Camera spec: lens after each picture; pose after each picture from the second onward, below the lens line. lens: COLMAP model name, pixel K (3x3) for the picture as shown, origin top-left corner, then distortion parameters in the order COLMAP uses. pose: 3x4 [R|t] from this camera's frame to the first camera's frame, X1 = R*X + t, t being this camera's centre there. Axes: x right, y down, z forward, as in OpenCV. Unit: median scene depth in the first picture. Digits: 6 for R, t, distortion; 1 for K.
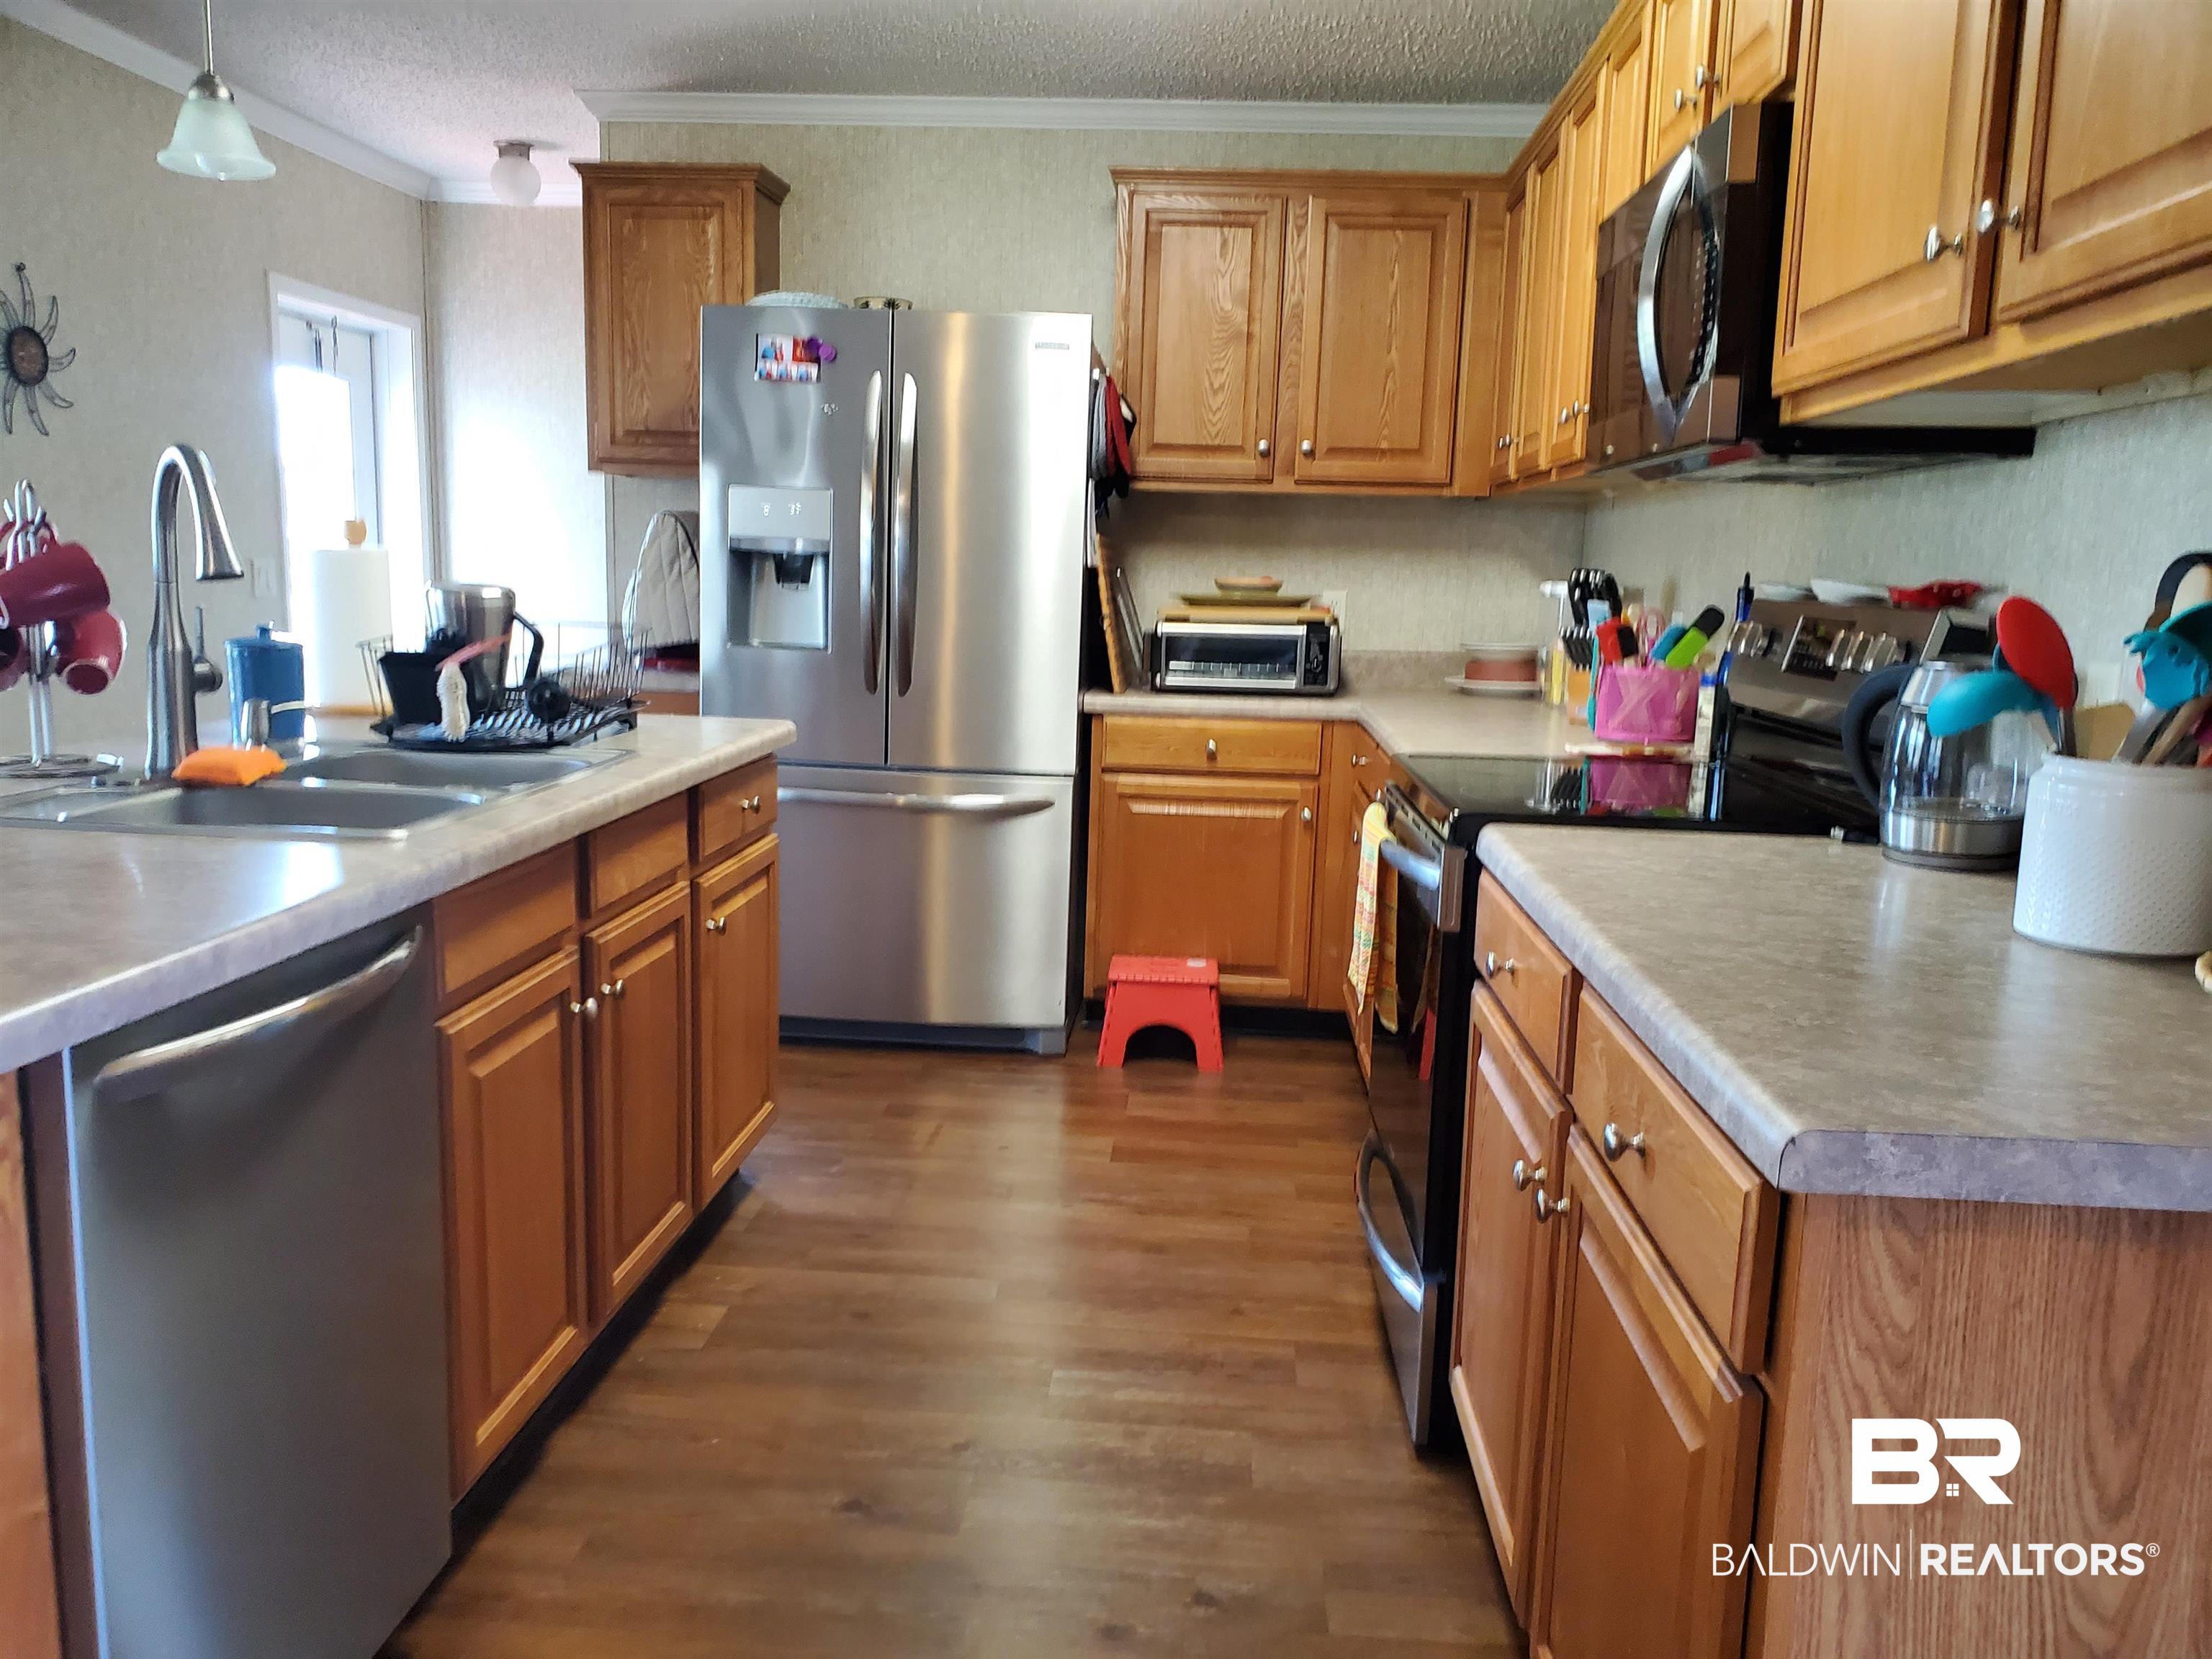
lens RADIAL K [[1730.3, 0, 1106.6], [0, 1730.3, 839.4], [0, 0, 1]] dist [0.027699, -0.030557]
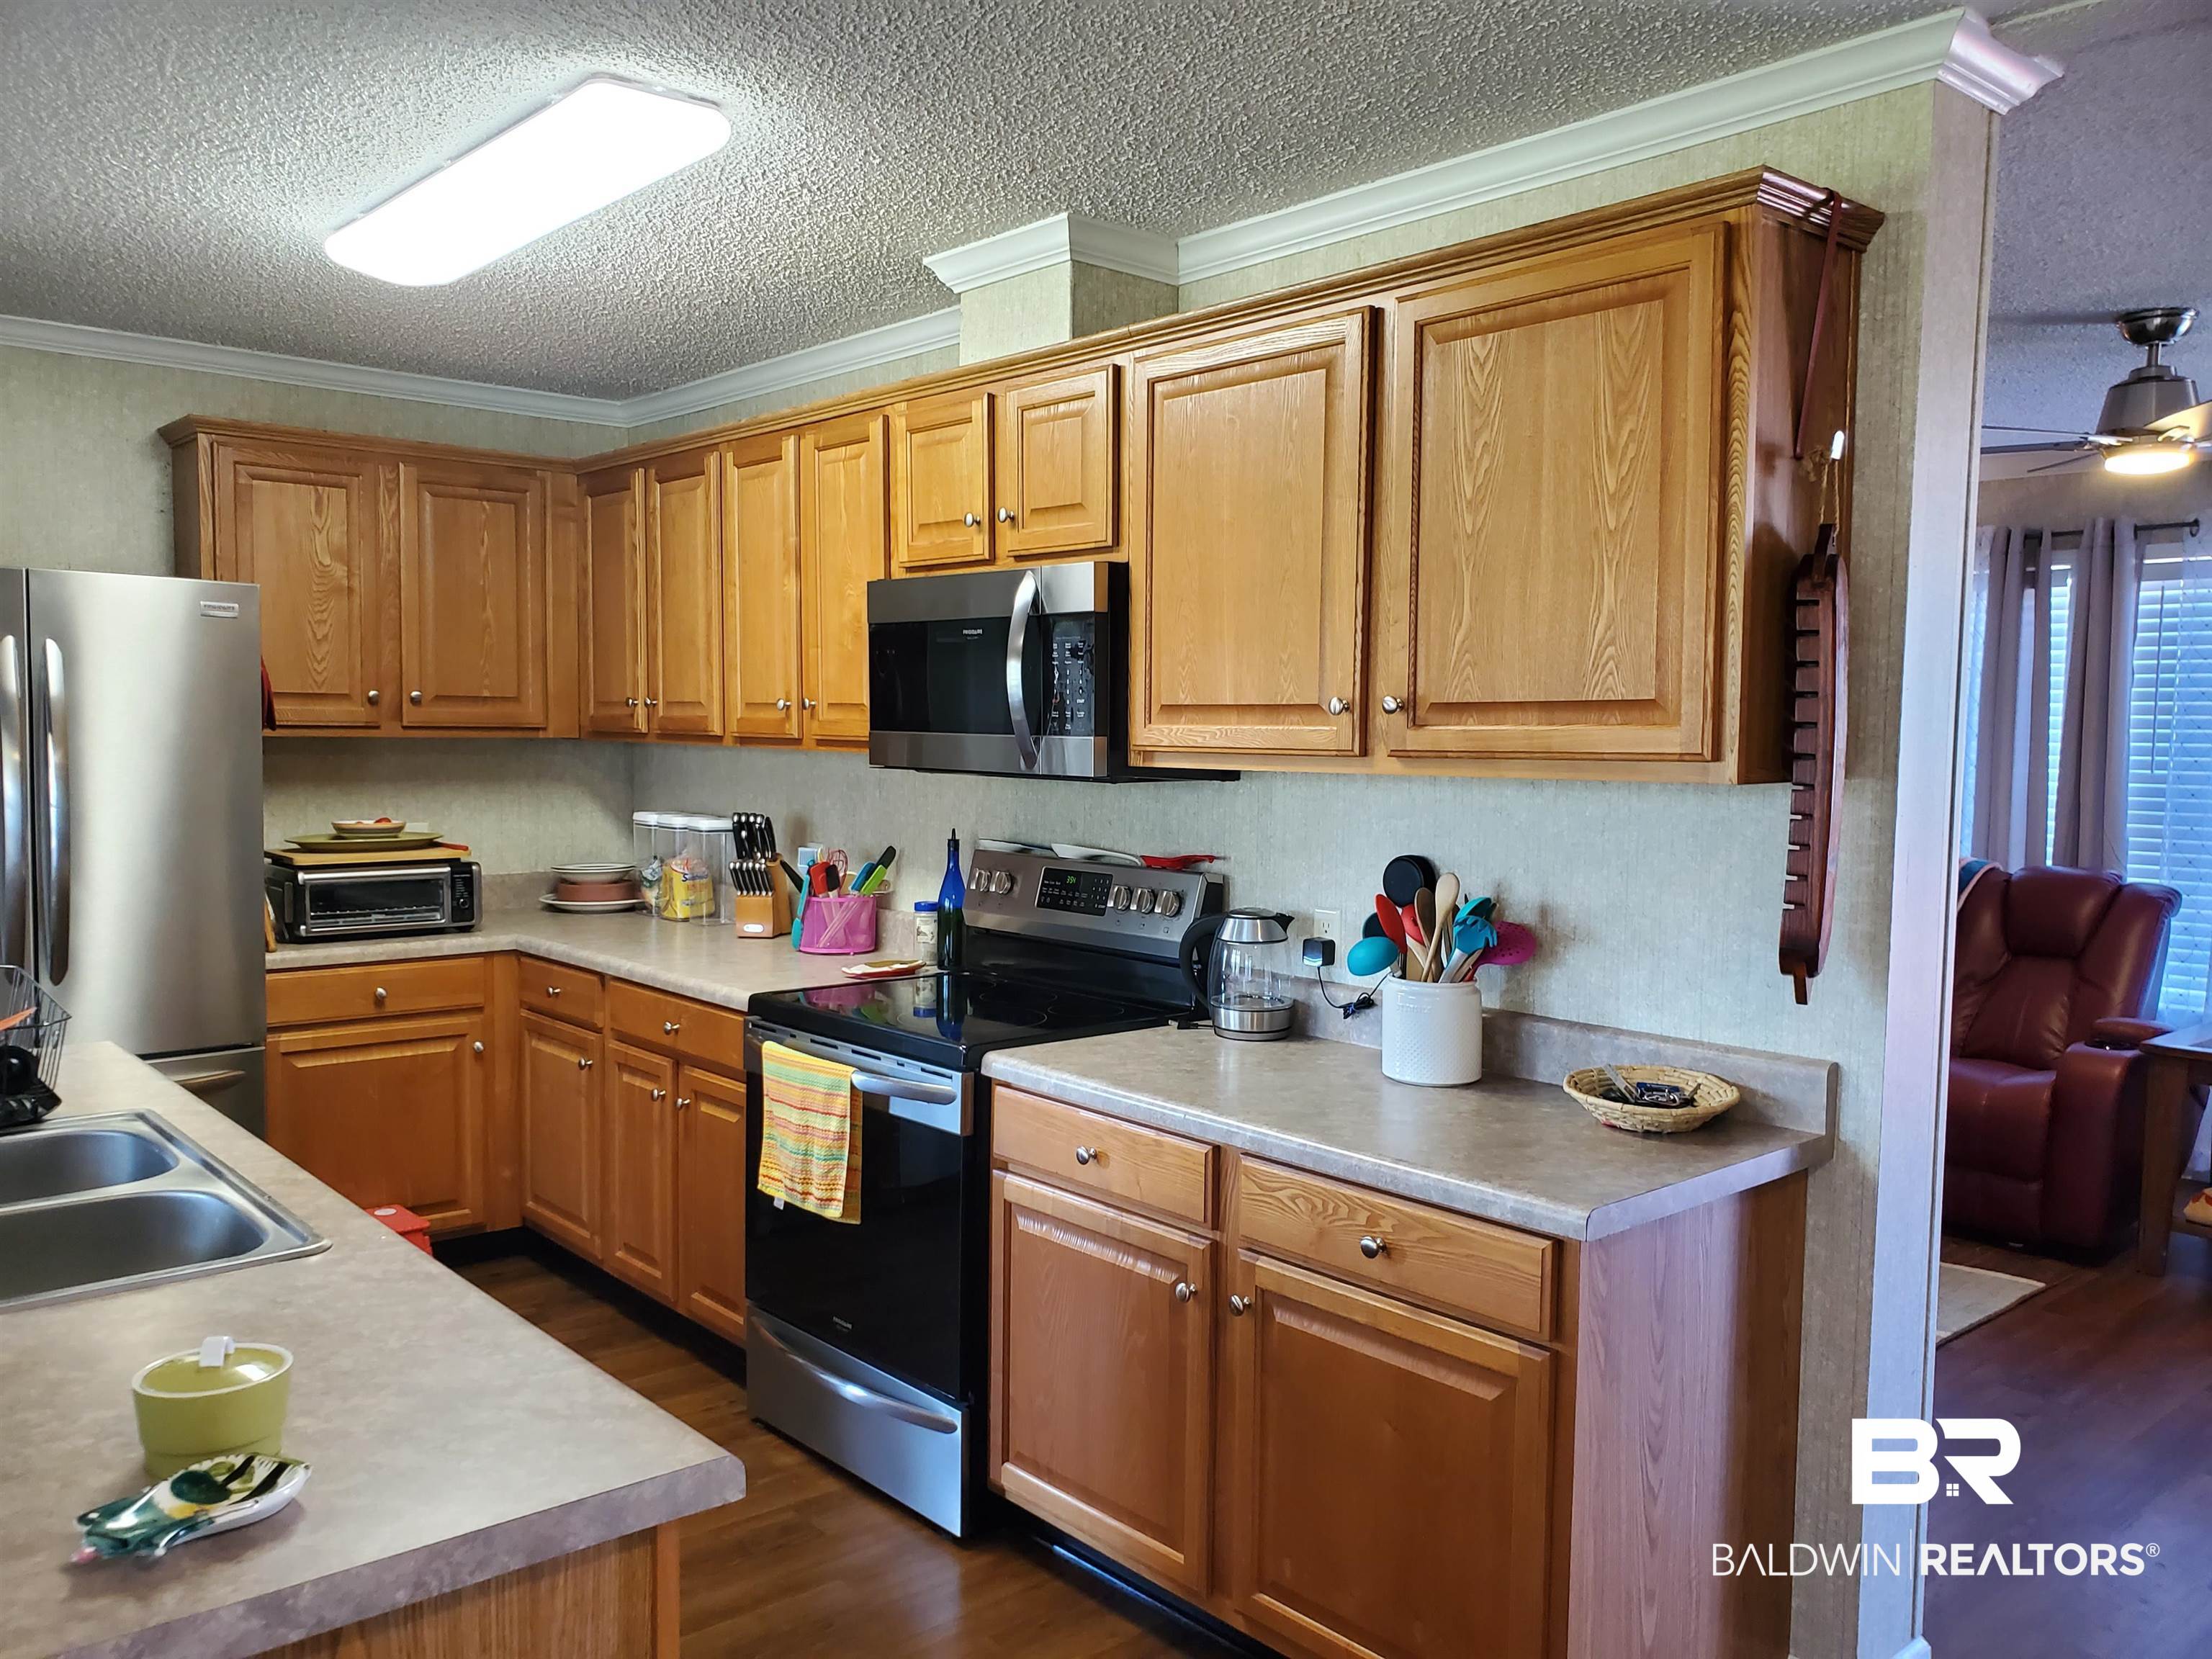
lens RADIAL K [[1730.3, 0, 1109.1], [0, 1730.3, 825.5], [0, 0, 1]] dist [0.027699, -0.030557]
pose [[0.711235, -0.061947, 0.700220, -0.331266], [0.117407, 0.992586, -0.031442, -0.066362], [-0.693081, 0.104573, 0.713235, -0.034584]]
